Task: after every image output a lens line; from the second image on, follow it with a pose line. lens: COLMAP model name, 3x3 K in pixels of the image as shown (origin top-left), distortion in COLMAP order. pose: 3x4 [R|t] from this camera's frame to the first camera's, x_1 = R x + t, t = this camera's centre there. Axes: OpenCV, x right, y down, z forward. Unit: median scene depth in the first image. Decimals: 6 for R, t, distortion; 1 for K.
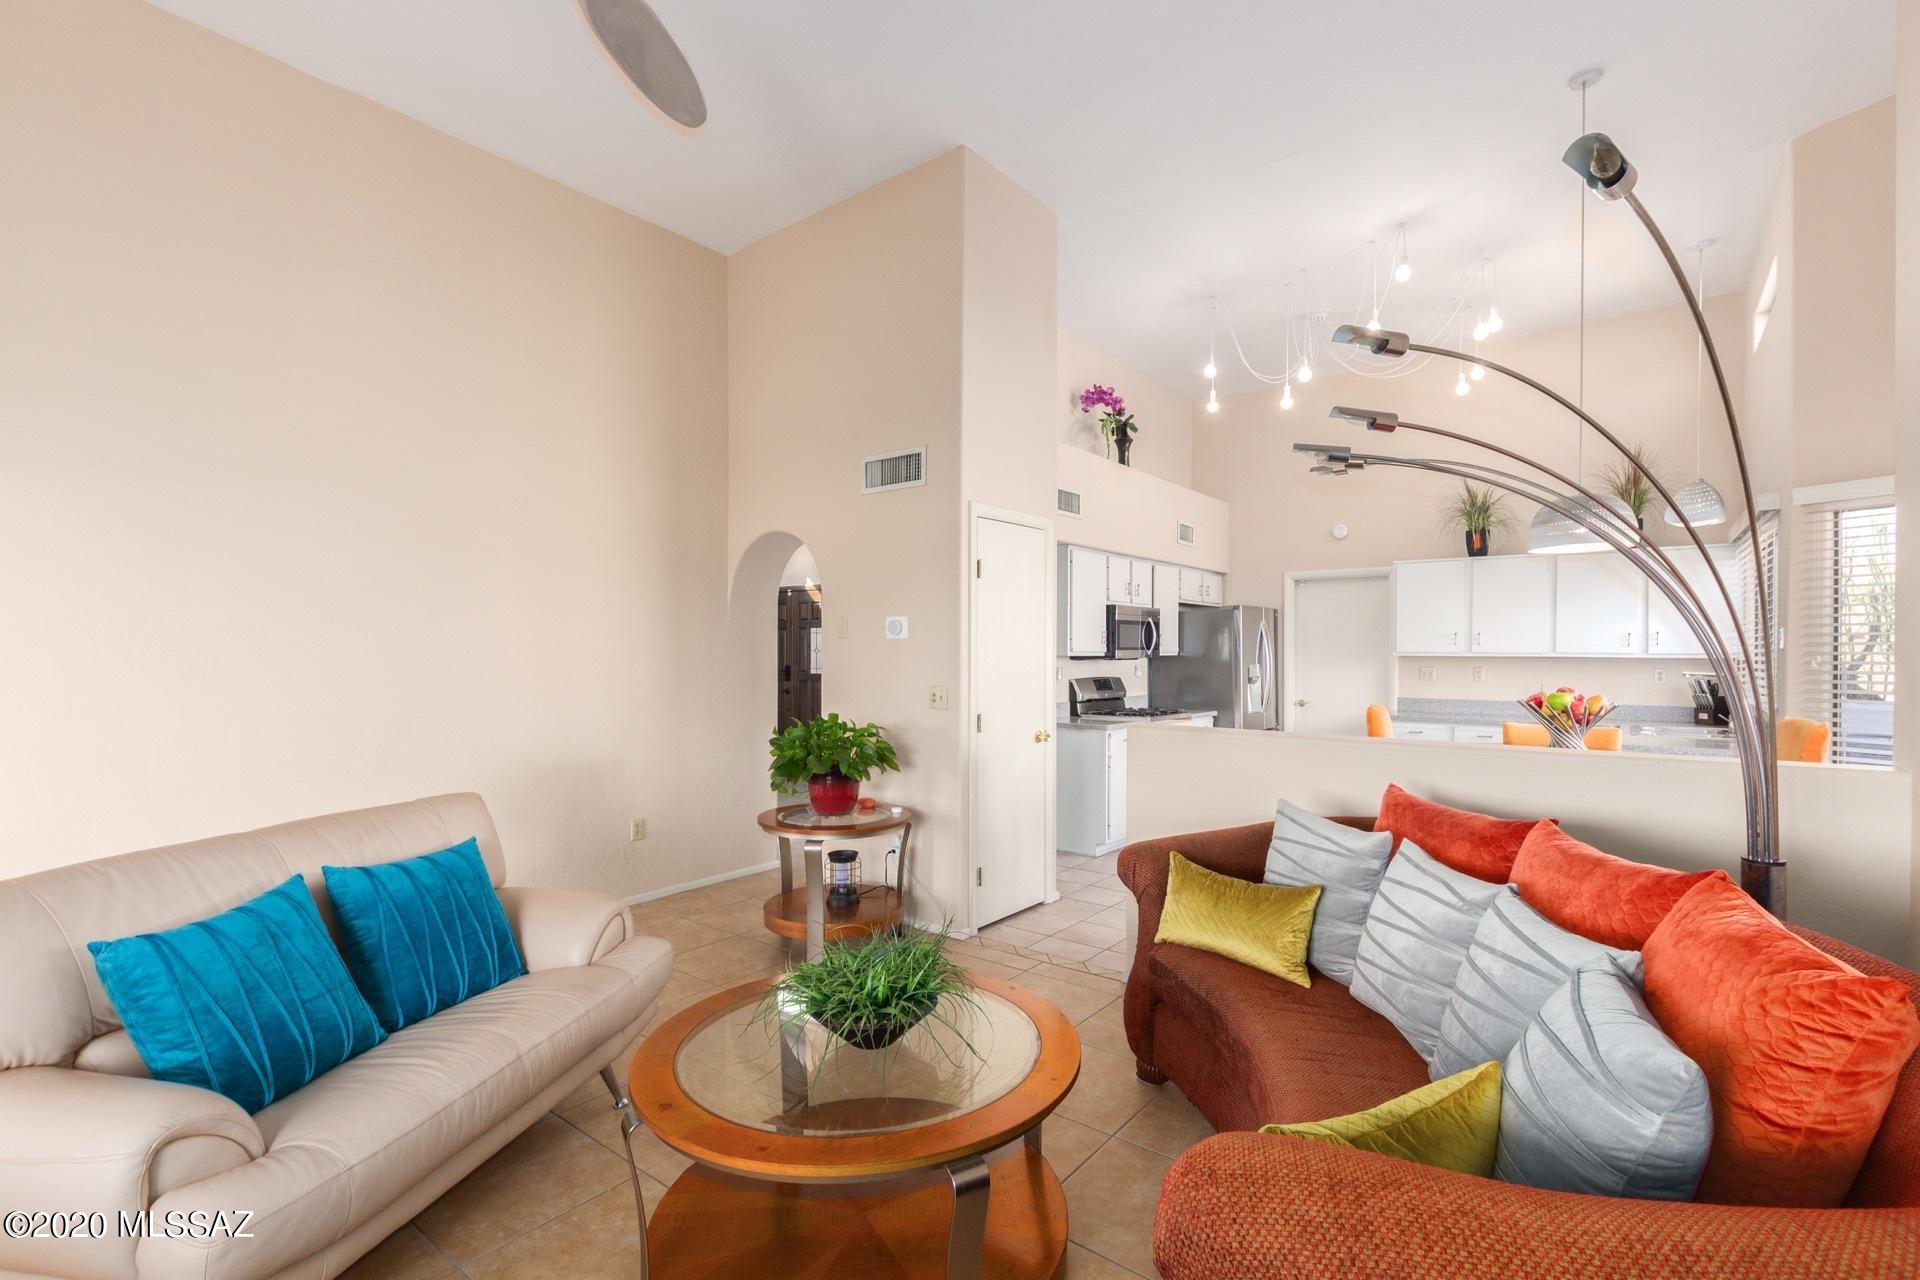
lens RADIAL K [[876.2, 0, 966.1], [0, 876.2, 653.7], [0, 0, 1]] dist [-0.001382, -0.001288]
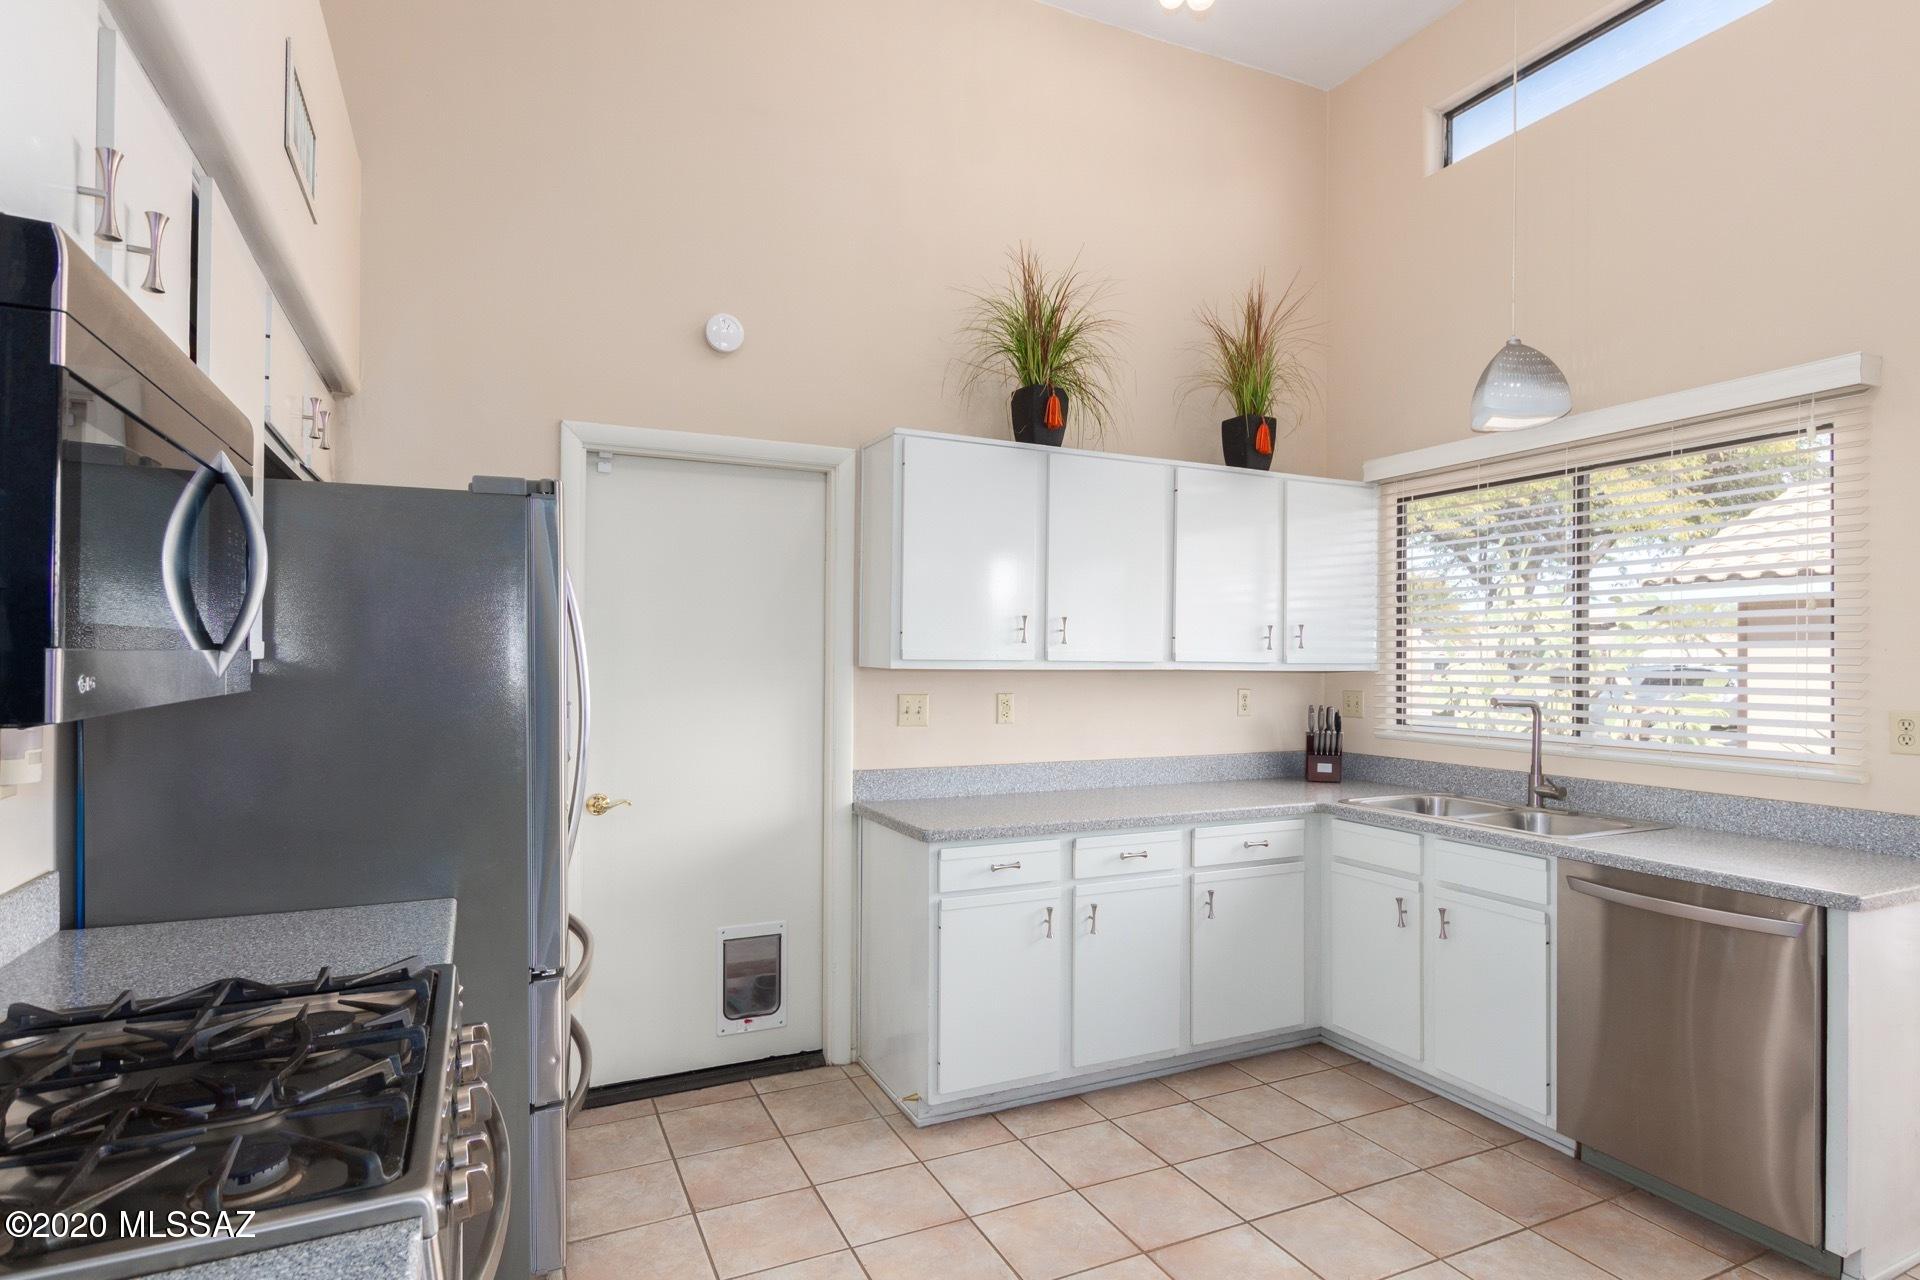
lens RADIAL K [[1005.5, 0, 958.9], [0, 1005.5, 647.1], [0, 0, 1]] dist [0.000838, 0.000539]
pose [[0.461151, 0.009264, 0.887273, 0.100578], [-0.003712, 0.999957, -0.008511, -0.003461], [-0.887314, 0.000631, 0.461166, 0.750985]]
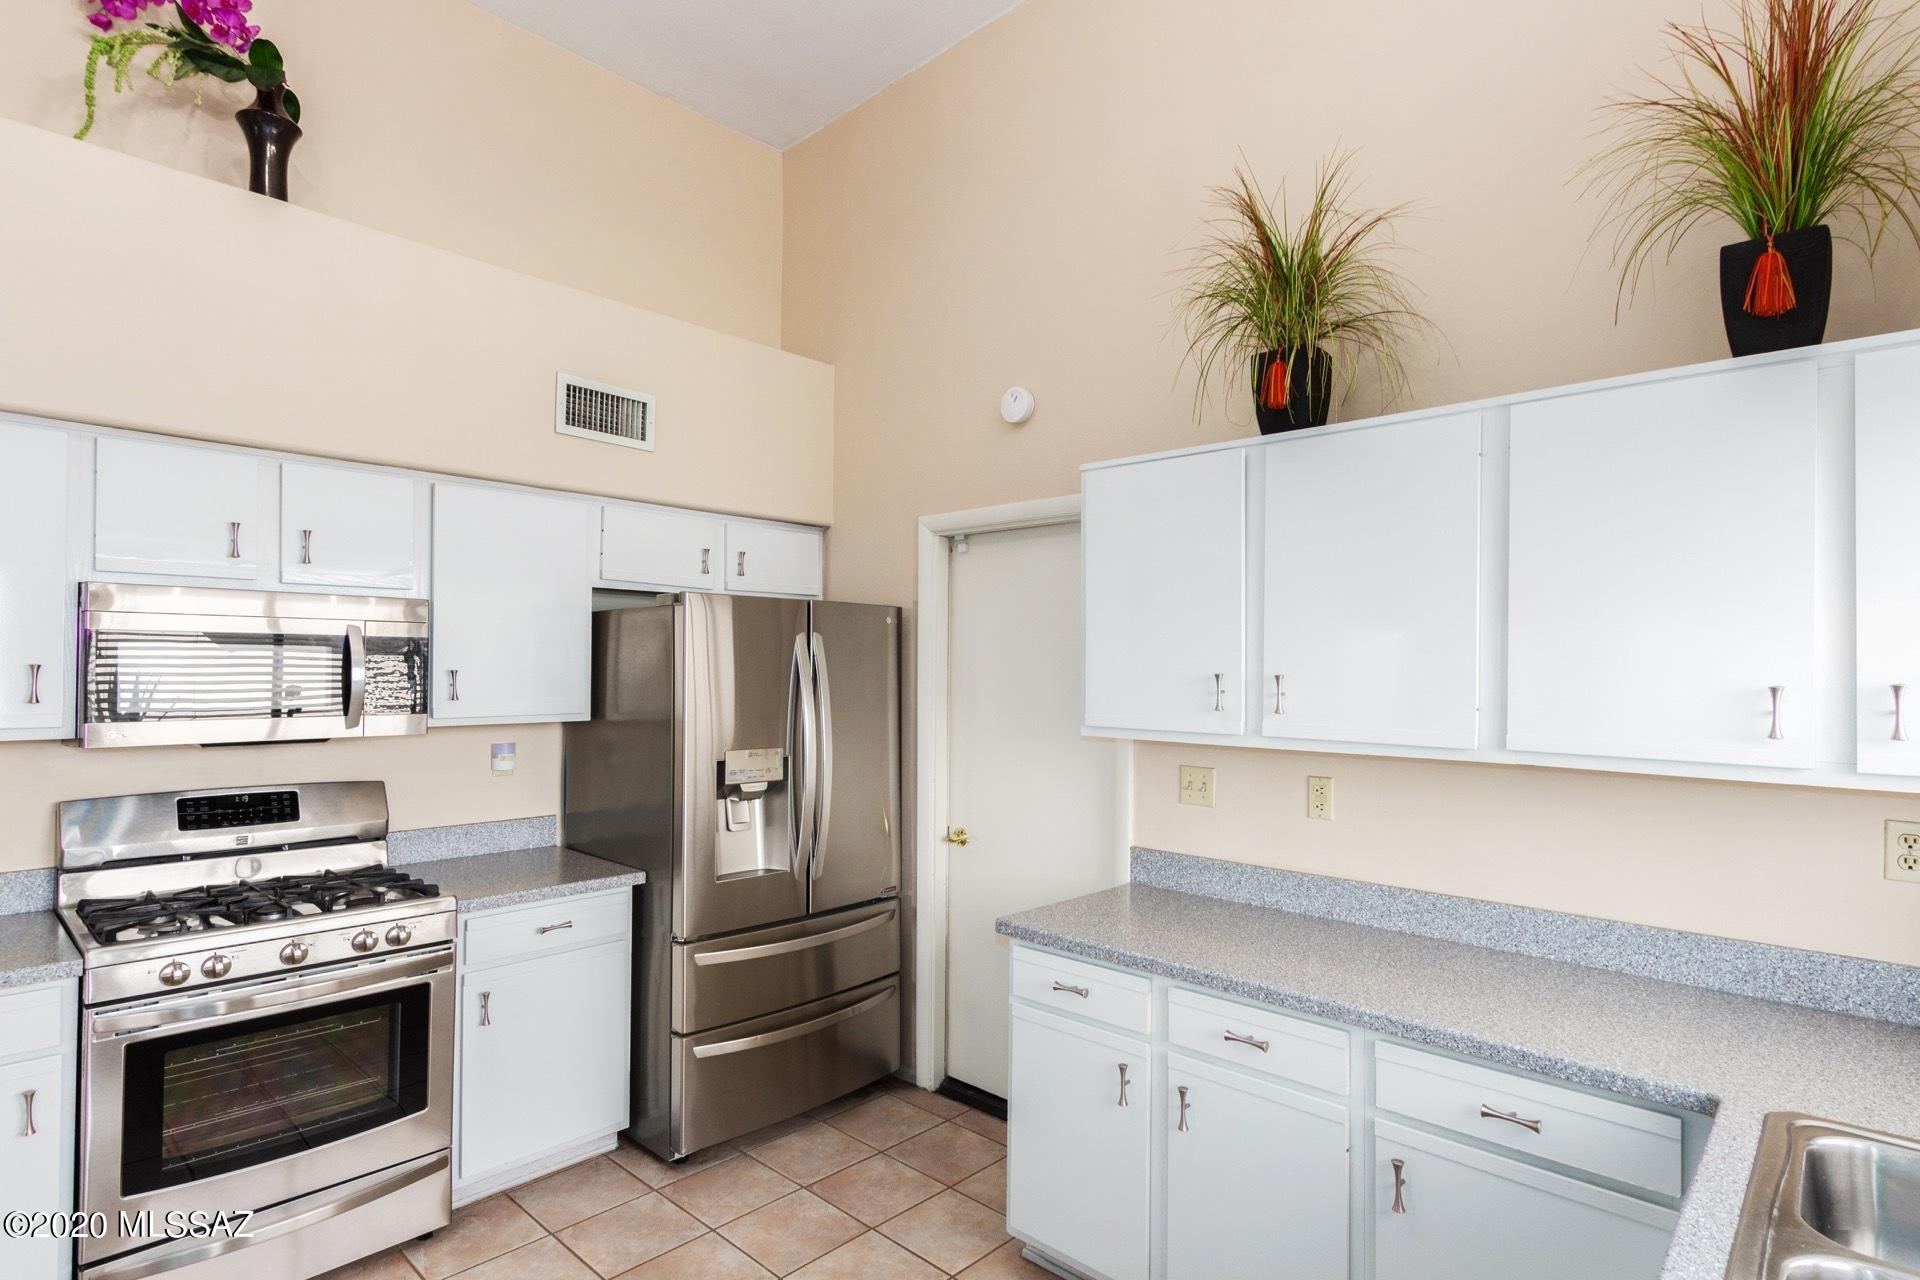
lens RADIAL K [[967.5, 0, 971.8], [0, 967.5, 650.5], [0, 0, 1]] dist [0.003717, 0.000596]
pose [[0.995598, 0.003561, -0.093662, 0.471143], [-0.005694, 0.999730, -0.022515, -0.021998], [0.093557, 0.022949, 0.995349, 0.599648]]
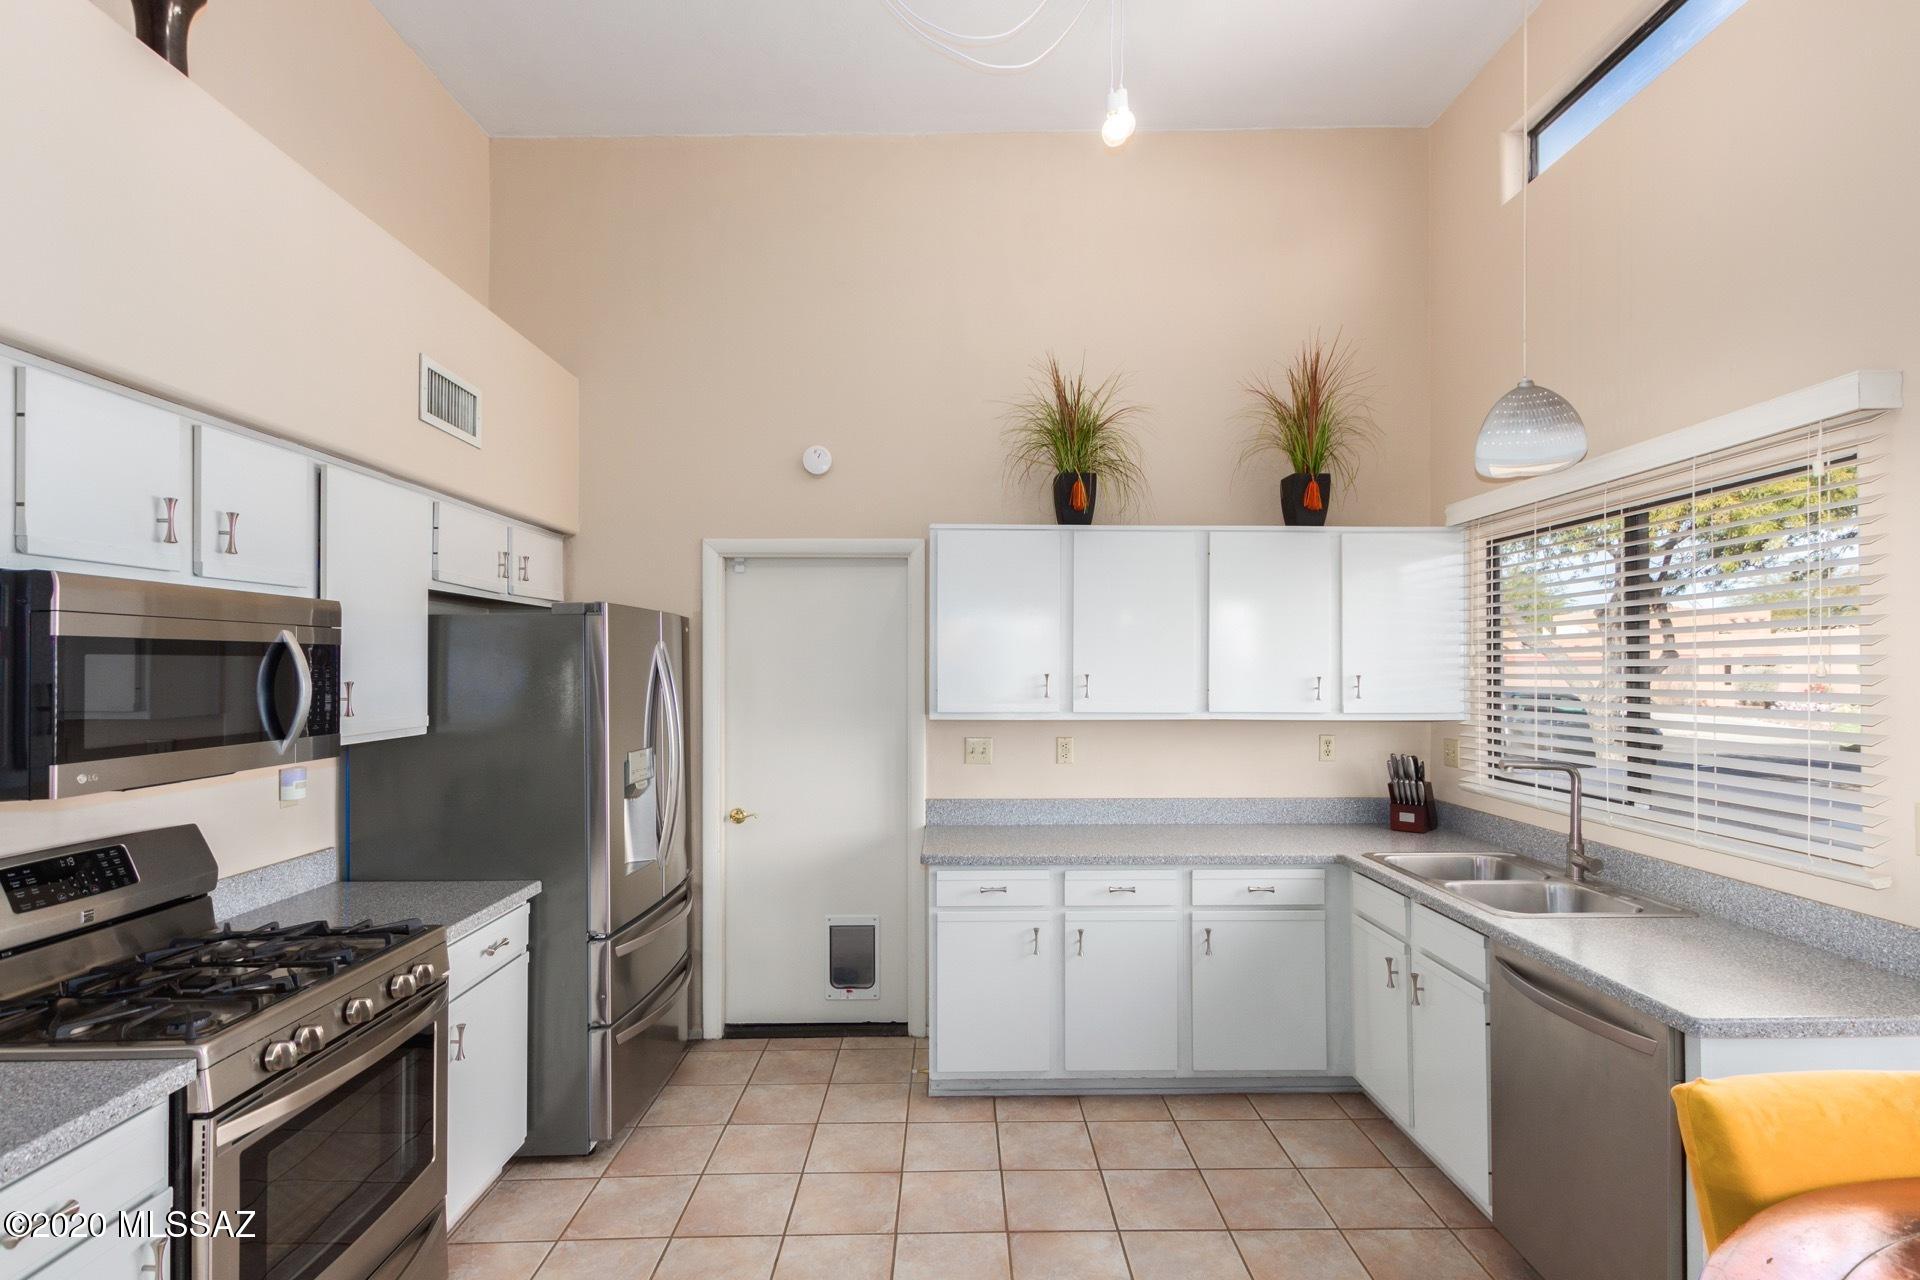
lens RADIAL K [[909.3, 0, 960.6], [0, 909.3, 650.7], [0, 0, 1]] dist [0.005912, -0.000085]
pose [[0.786305, 0.006866, 0.617800, 0.187467], [0.004954, 0.999836, -0.017416, -0.026179], [-0.617819, 0.016755, 0.786142, 0.583335]]
